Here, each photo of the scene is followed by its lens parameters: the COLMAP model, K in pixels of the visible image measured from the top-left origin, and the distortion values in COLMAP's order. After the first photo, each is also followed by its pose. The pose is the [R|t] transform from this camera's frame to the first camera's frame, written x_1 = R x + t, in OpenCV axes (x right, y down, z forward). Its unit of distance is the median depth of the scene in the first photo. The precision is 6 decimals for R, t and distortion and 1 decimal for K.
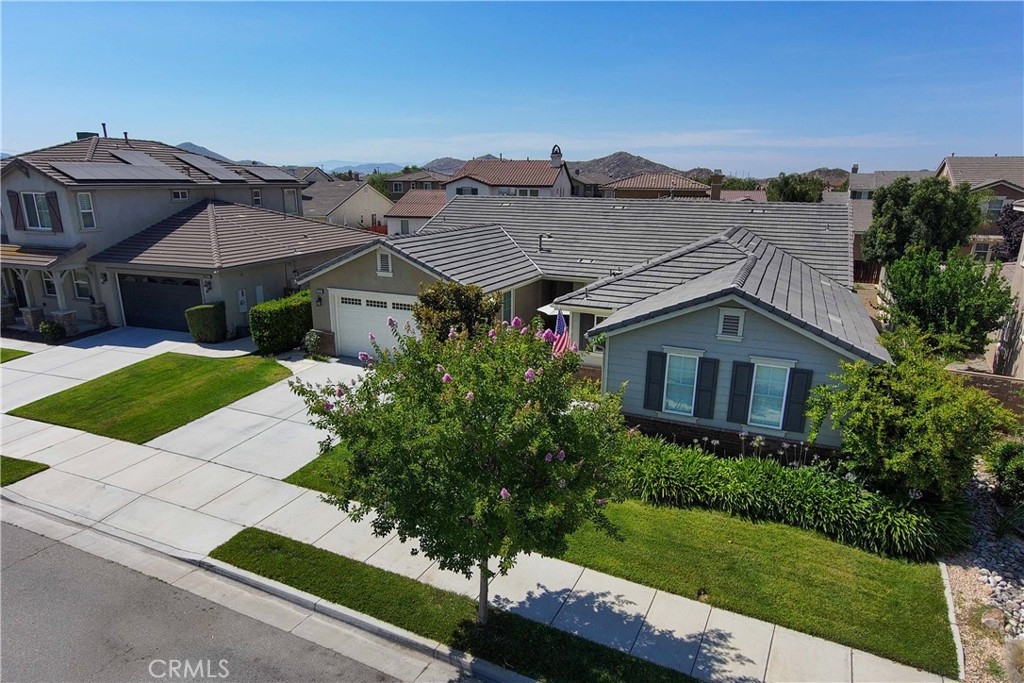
lens RADIAL K [[616.9, 0, 510.0], [0, 616.9, 361.1], [0, 0, 1]] dist [-0.000997, 0.000578]
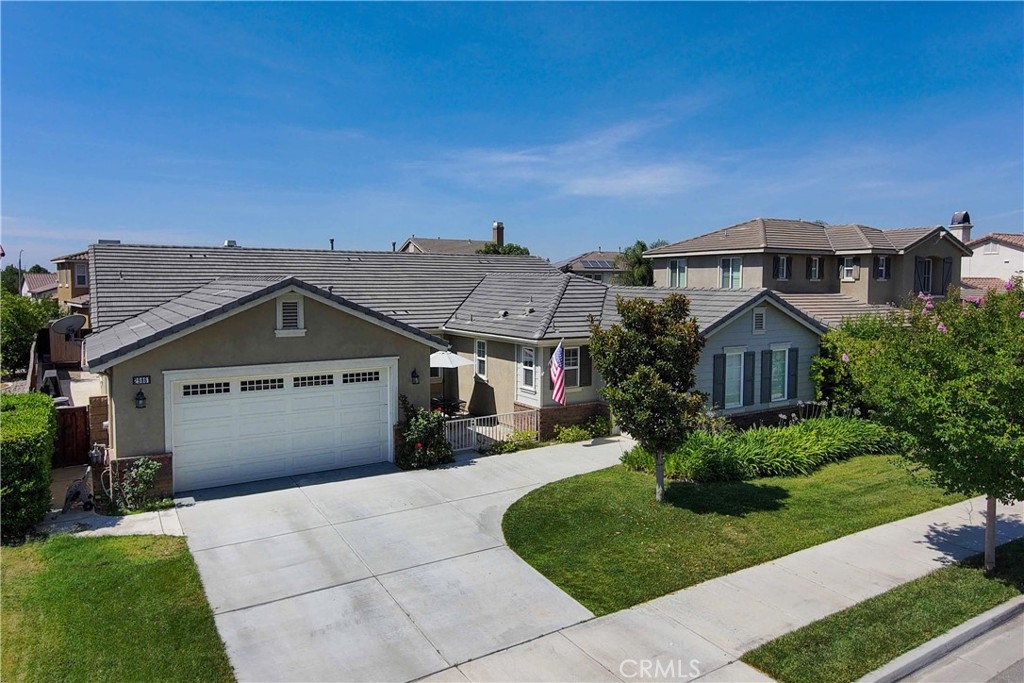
lens RADIAL K [[672.6, 0, 514.6], [0, 672.6, 323.5], [0, 0, 1]] dist [-0.004393, -0.000295]
pose [[0.542282, -0.060024, 0.838050, -0.617504], [0.237080, 0.967844, -0.084089, -0.034502], [-0.806054, 0.244285, 0.539075, 0.405604]]
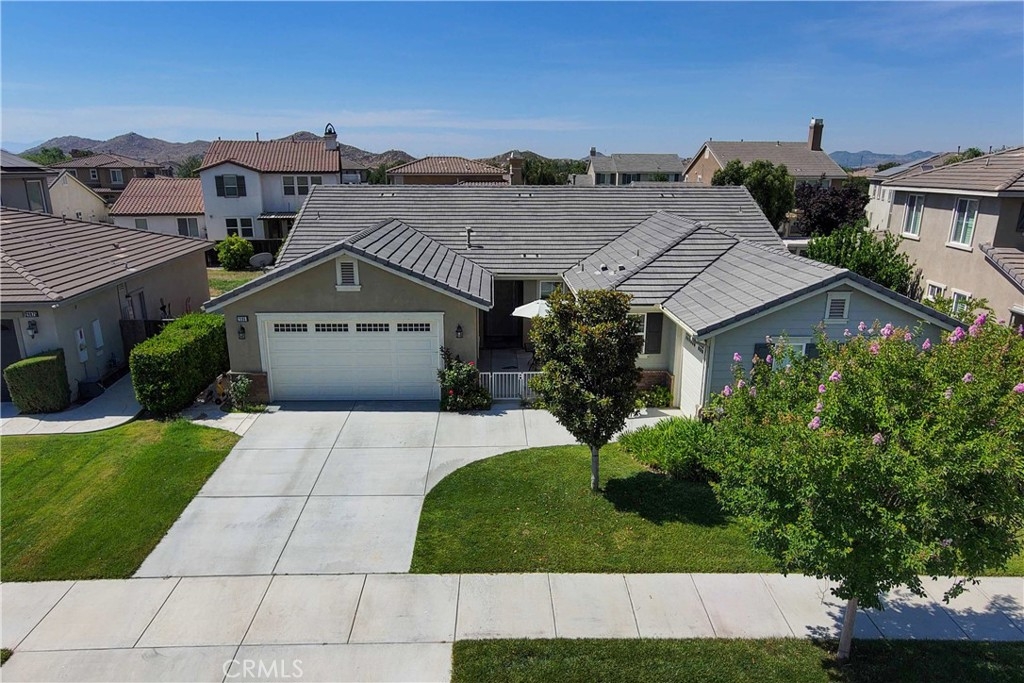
lens RADIAL K [[679.9, 0, 510.7], [0, 679.9, 375.9], [0, 0, 1]] dist [-0.005102, 0.002567]
pose [[0.898323, -0.135733, 0.417842, -0.366514], [0.128635, 0.990659, 0.045253, -0.041092], [-0.420081, 0.013097, 0.907392, 0.128062]]
